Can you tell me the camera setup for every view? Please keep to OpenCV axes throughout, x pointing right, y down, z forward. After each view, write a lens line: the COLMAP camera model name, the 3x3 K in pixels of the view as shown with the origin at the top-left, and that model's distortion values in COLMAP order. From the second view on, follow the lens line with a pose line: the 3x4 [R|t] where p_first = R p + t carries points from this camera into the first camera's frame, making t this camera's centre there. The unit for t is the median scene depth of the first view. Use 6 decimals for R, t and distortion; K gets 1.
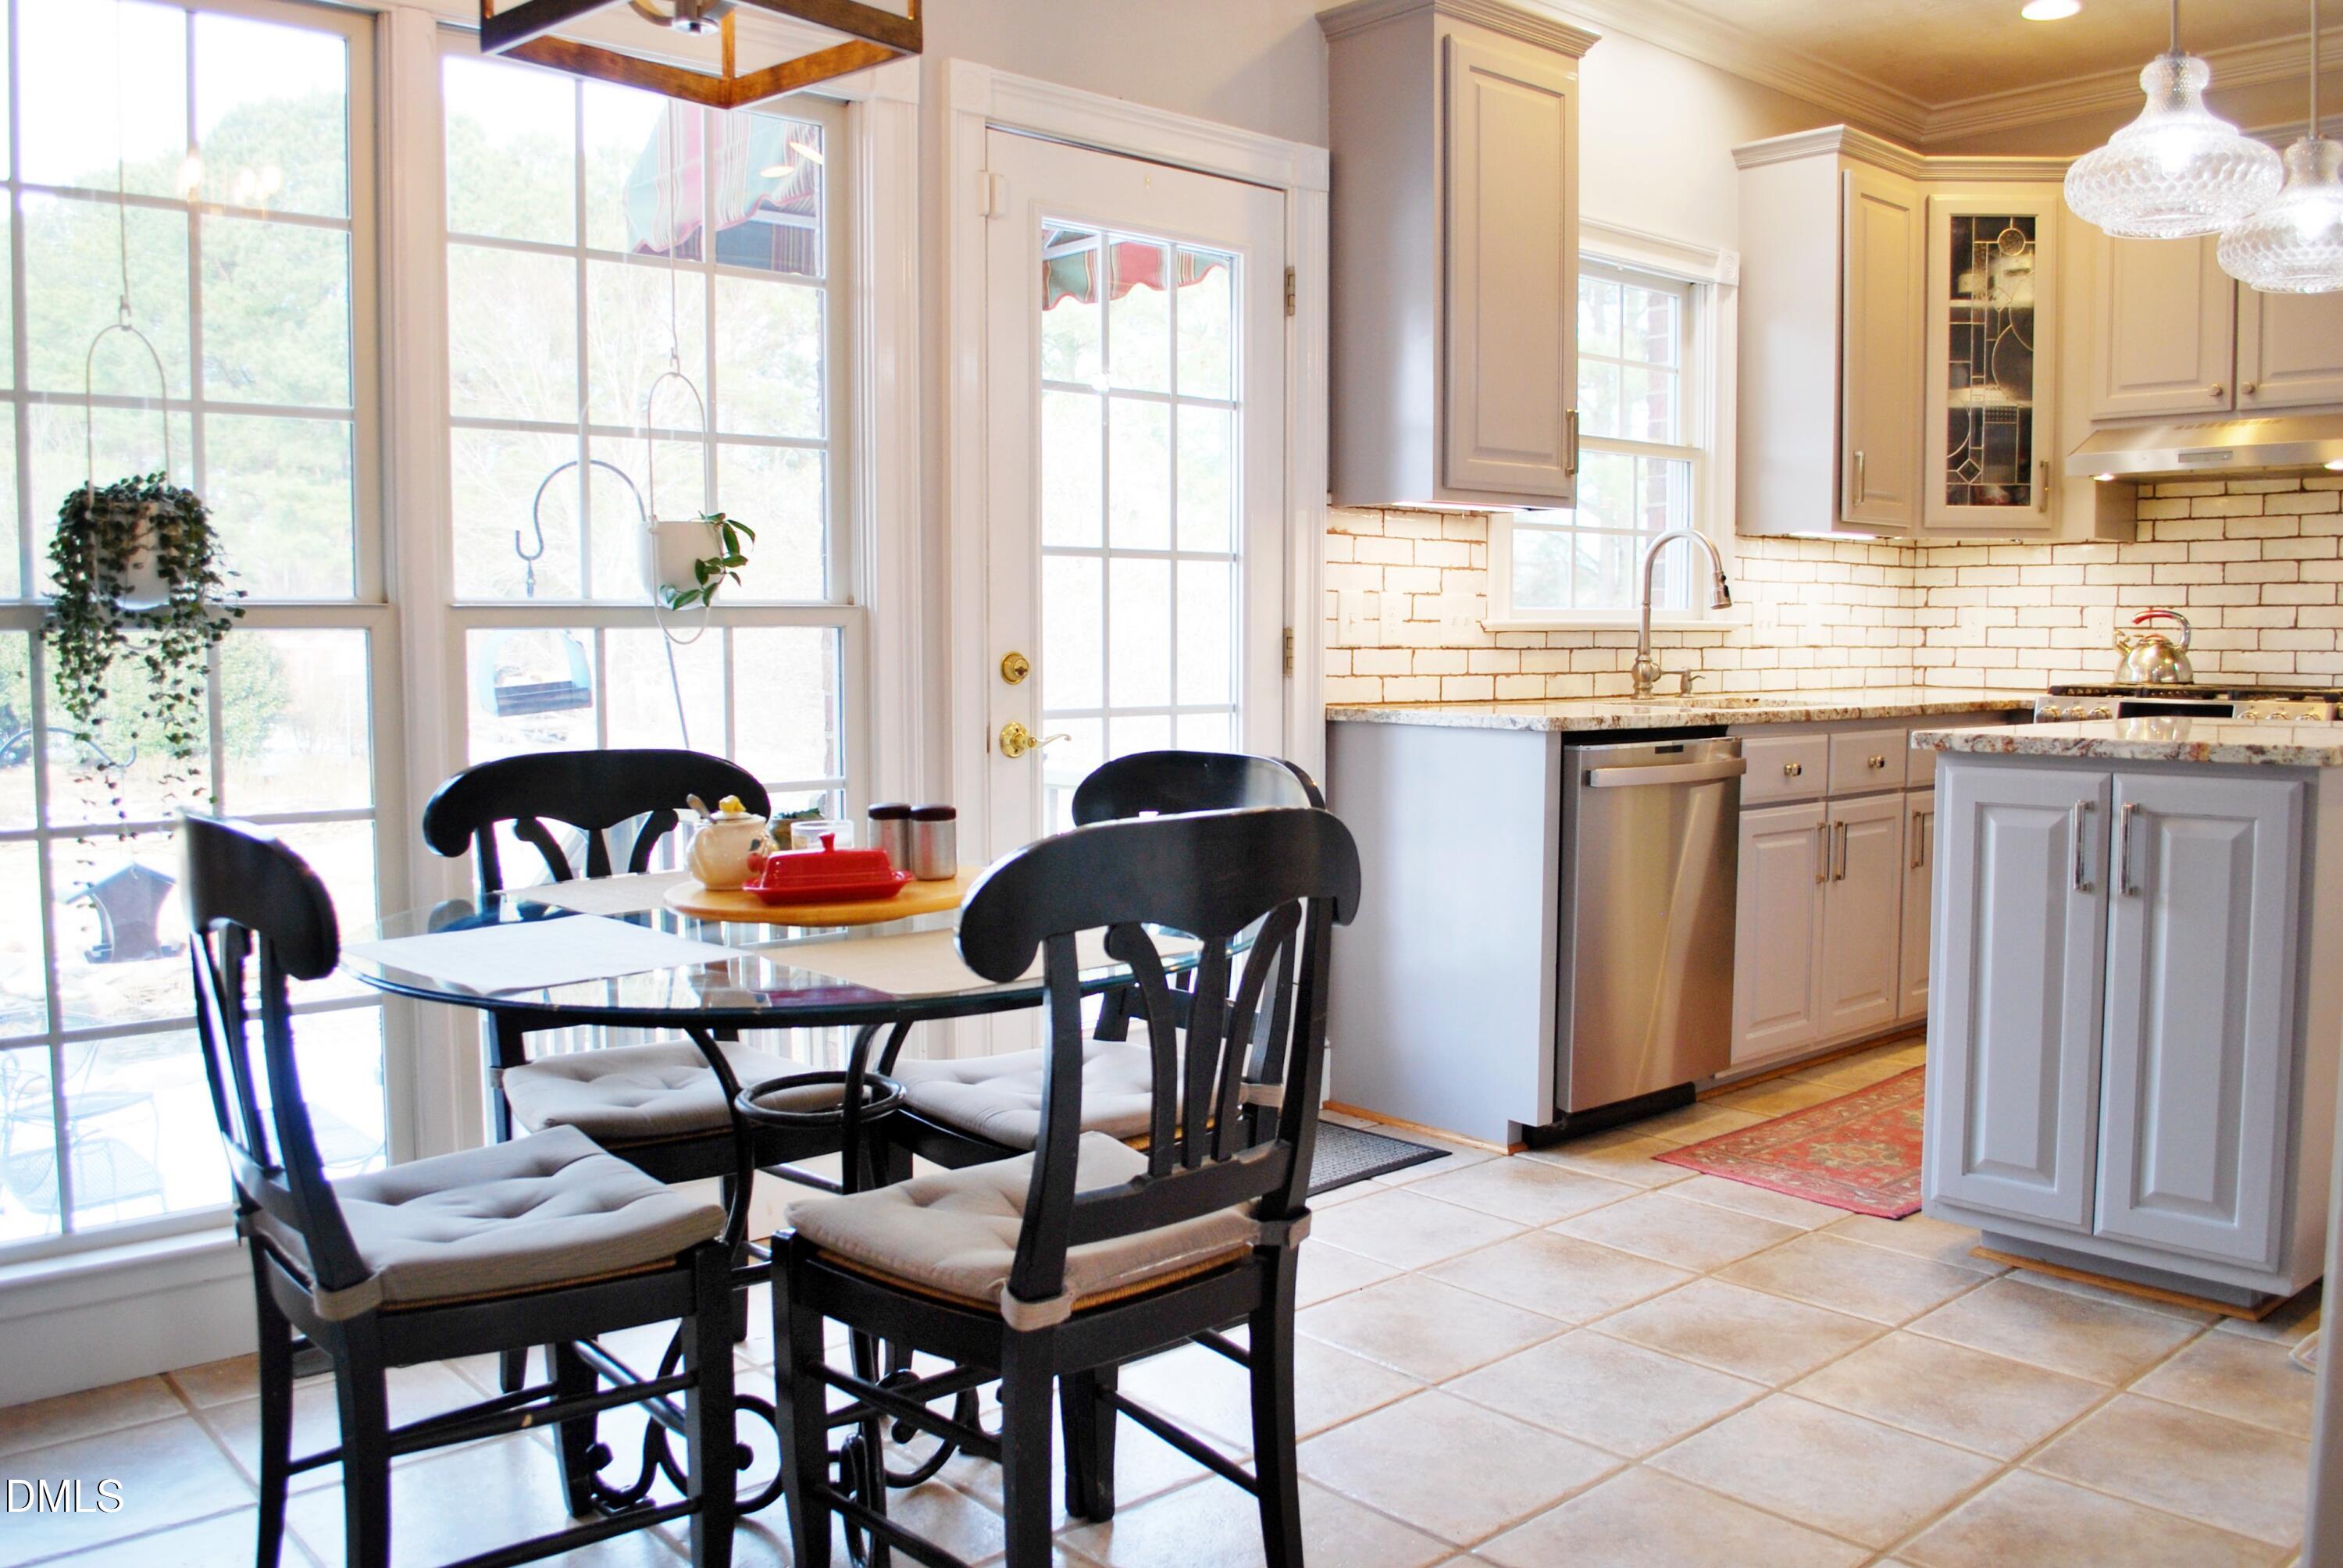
lens RADIAL K [[1880.0, 0, 1174.0], [0, 1880.0, 778.5], [0, 0, 1]] dist [-0.091661, 0.020397]
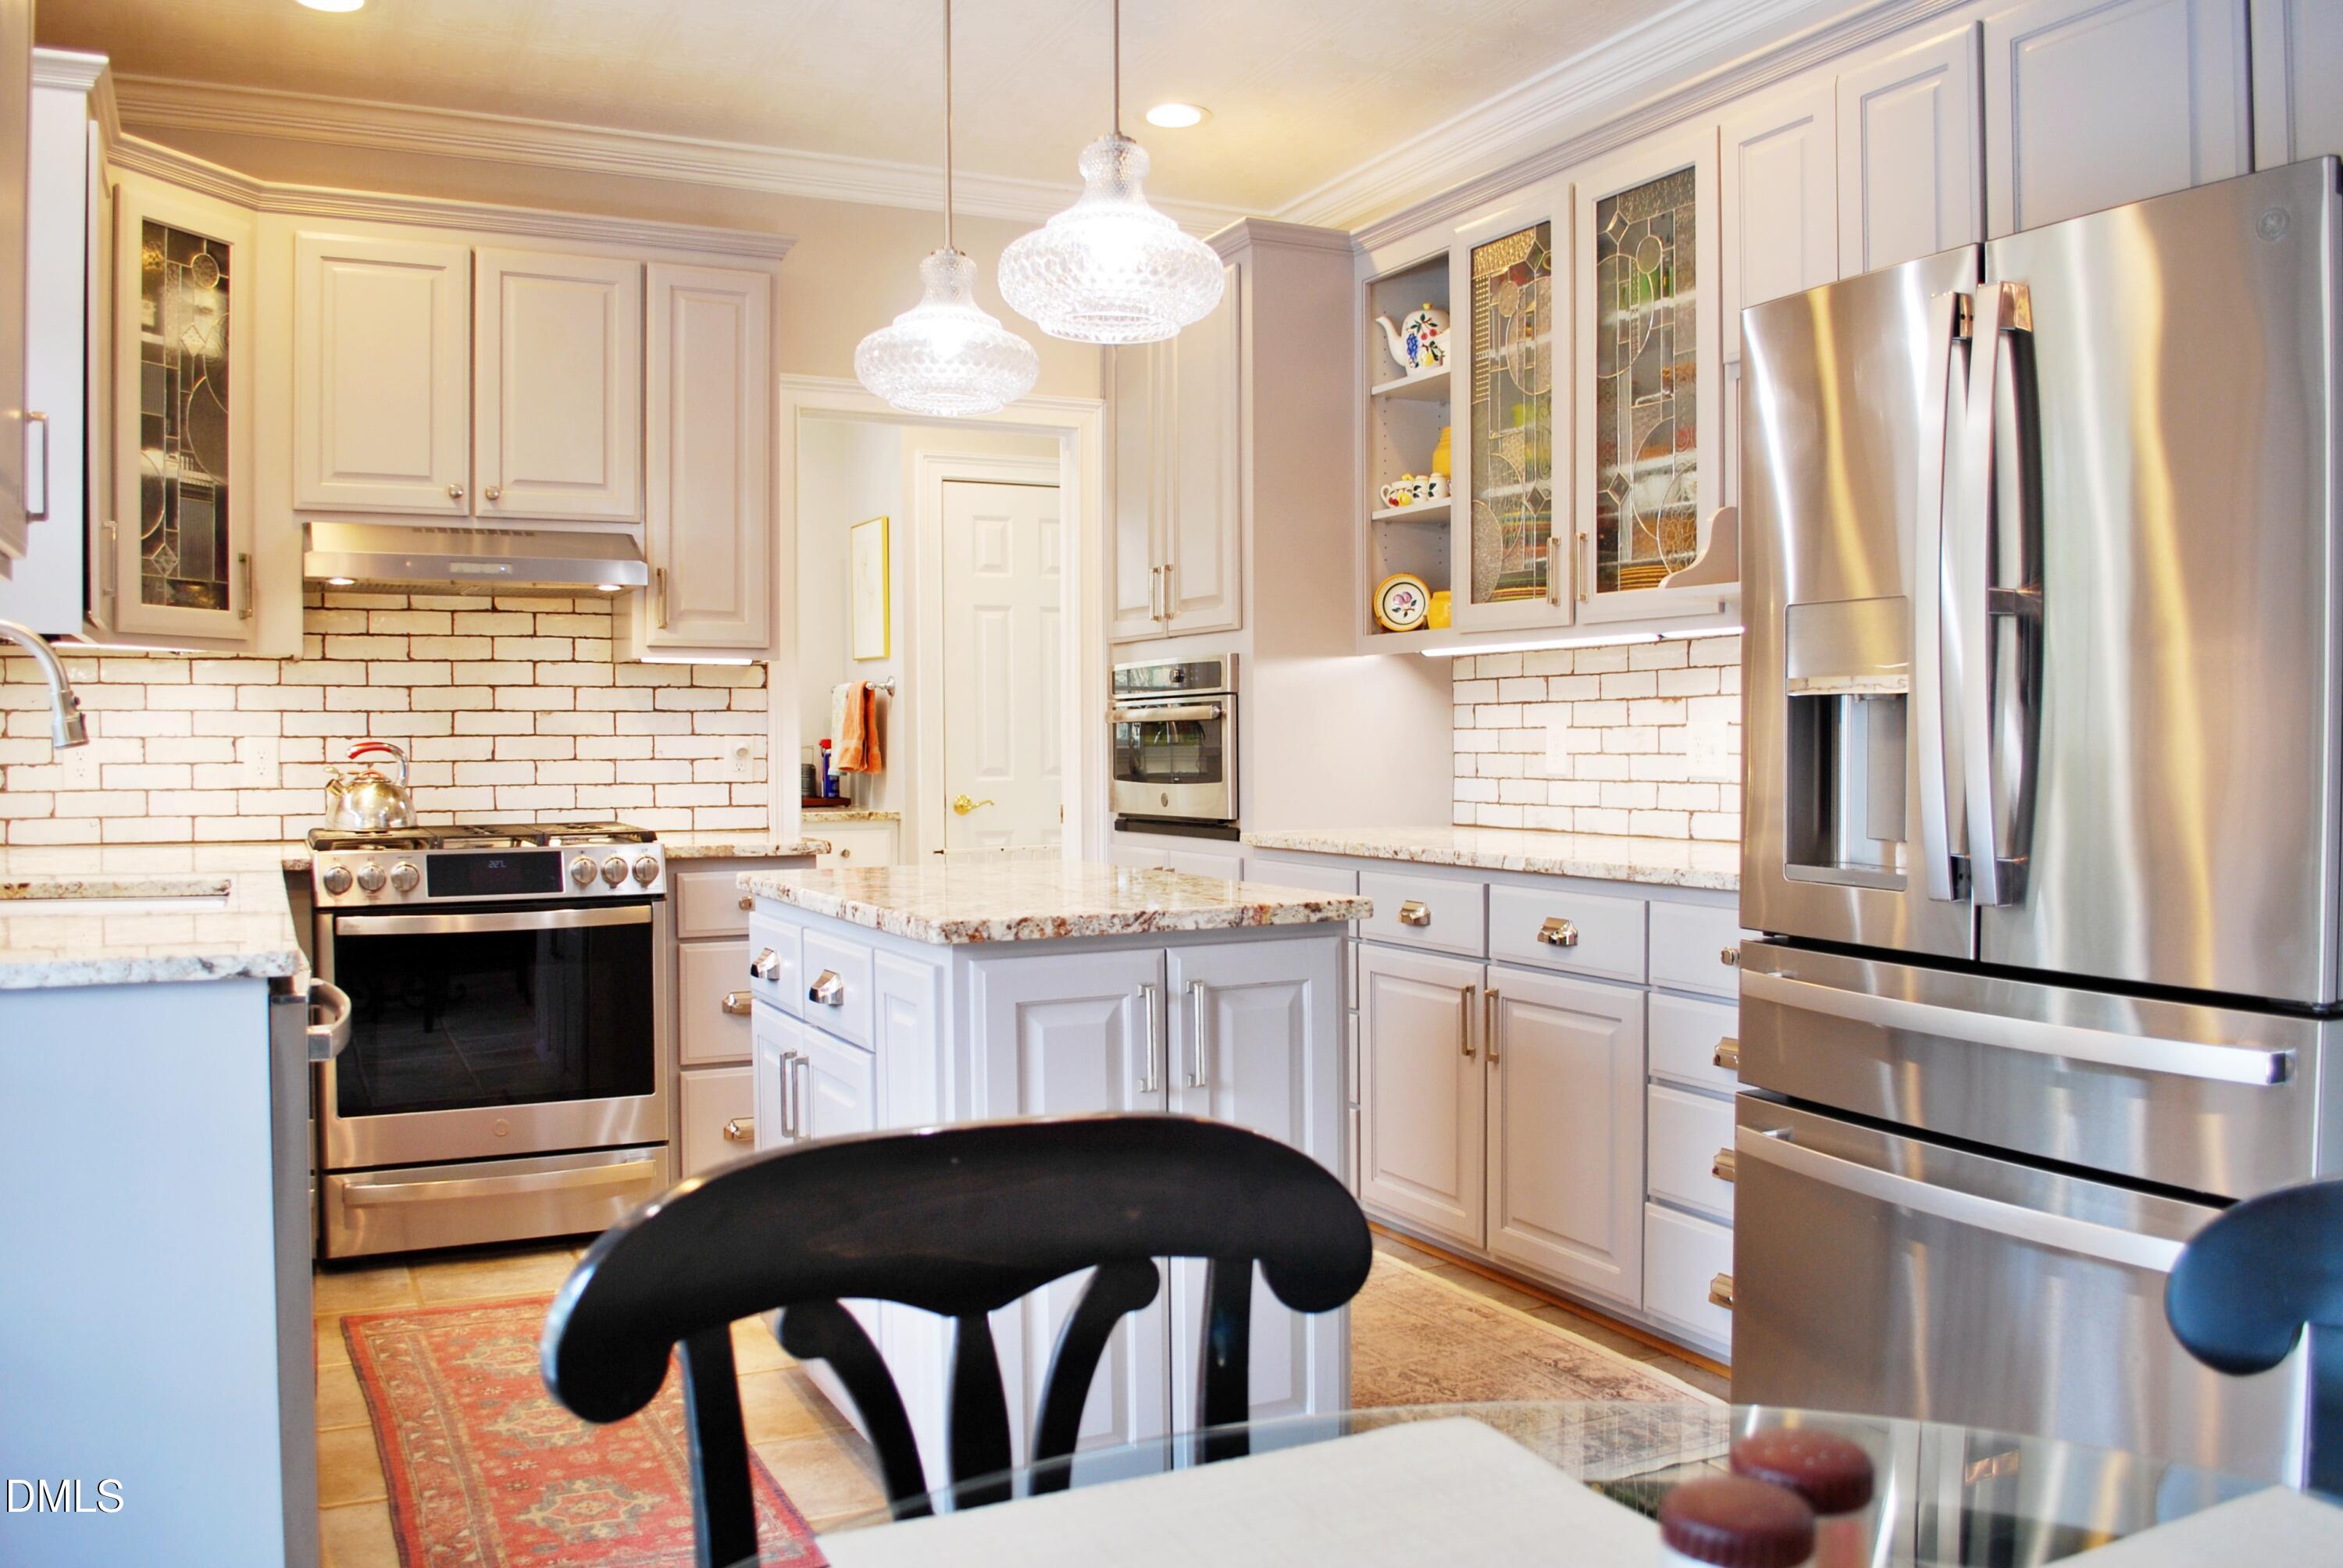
lens RADIAL K [[1880.0, 0, 1169.3], [0, 1880.0, 790.4], [0, 0, 1]] dist [-0.091661, 0.020397]
pose [[0.273671, -0.024418, 0.961513, -0.185634], [0.077568, 0.996982, 0.003240, -0.044391], [-0.958690, 0.073696, 0.274739, 0.420530]]
